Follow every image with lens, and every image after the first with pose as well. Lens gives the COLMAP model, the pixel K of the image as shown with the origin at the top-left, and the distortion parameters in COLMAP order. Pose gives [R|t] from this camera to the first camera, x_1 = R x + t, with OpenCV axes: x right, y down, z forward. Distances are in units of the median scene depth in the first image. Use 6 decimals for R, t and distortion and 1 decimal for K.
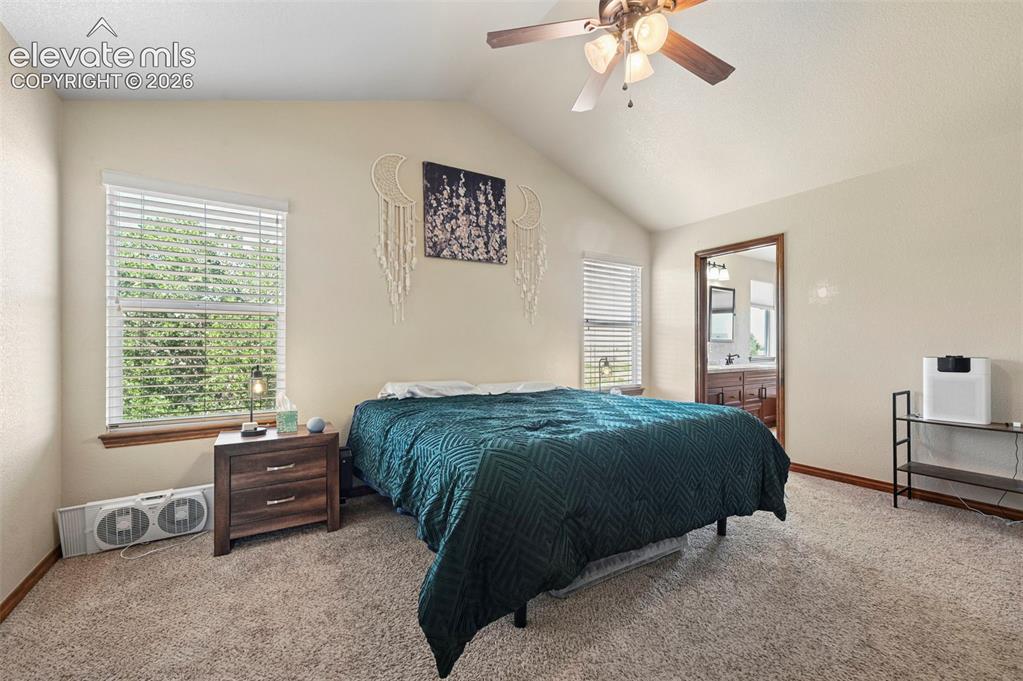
lens RADIAL K [[424.4, 0, 520.6], [0, 424.4, 344.8], [0, 0, 1]] dist [0.000448, -0.000023]
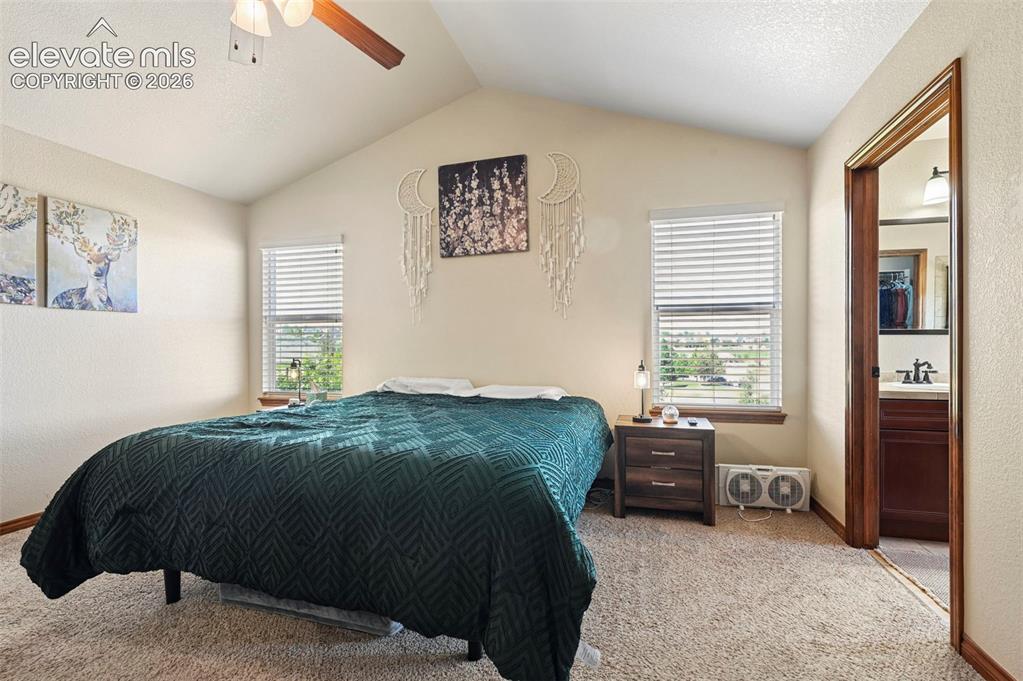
lens RADIAL K [[424.4, 0, 522.6], [0, 424.4, 343.7], [0, 0, 1]] dist [0.000448, -0.000023]
pose [[0.668634, -0.002300, -0.743588, 0.650681], [0.006571, 0.999974, 0.002816, -0.000474], [0.743563, -0.006769, 0.668632, 0.433235]]
